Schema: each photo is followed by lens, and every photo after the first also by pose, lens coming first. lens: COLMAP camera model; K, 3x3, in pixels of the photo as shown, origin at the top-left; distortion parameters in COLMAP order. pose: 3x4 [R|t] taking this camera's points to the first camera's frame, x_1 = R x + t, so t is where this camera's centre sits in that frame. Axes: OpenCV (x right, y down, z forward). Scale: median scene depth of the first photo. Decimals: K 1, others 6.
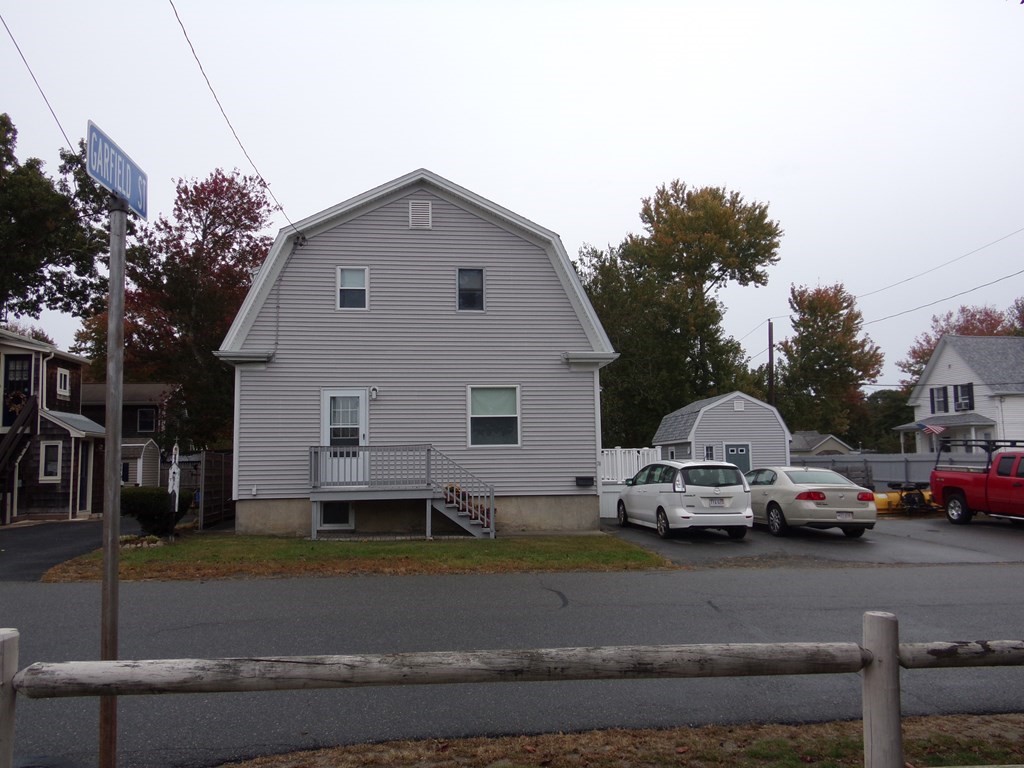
lens RADIAL K [[790.2, 0, 512.2], [0, 790.2, 398.9], [0, 0, 1]] dist [0.043148, -0.000909]
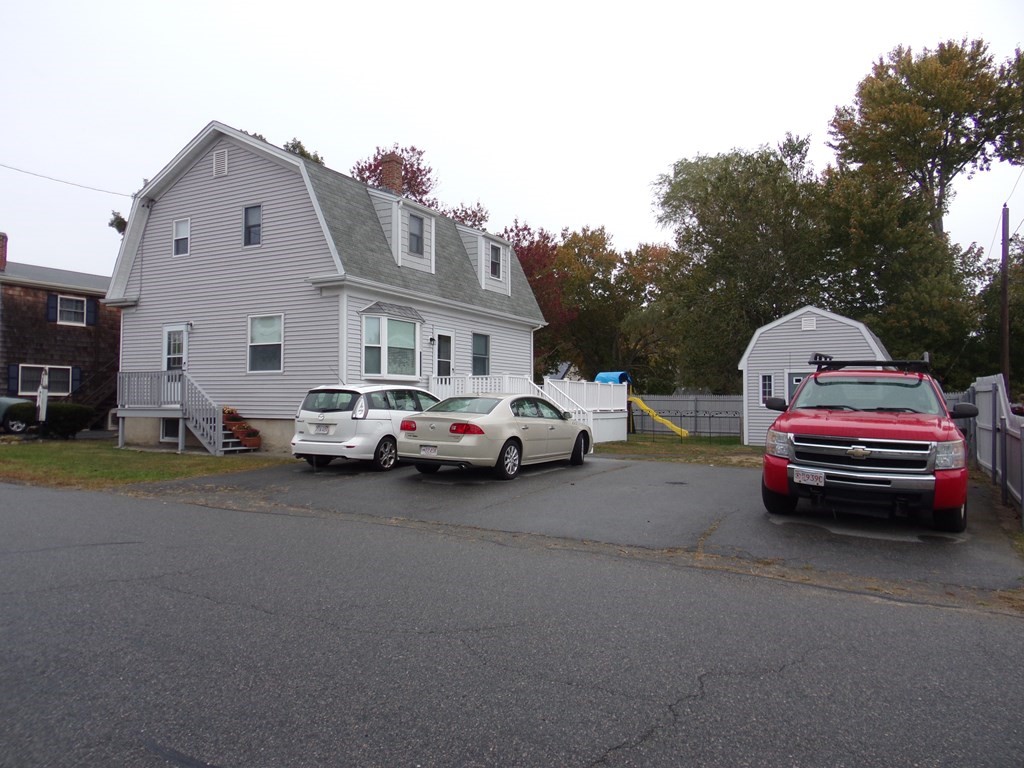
lens RADIAL K [[716.2, 0, 493.8], [0, 716.2, 380.0], [0, 0, 1]] dist [0.089485, -0.103874]
pose [[0.809607, -0.002441, -0.586968, 0.801621], [0.034616, 0.998449, 0.043593, 0.039219], [0.585951, -0.055612, 0.808436, 0.394882]]
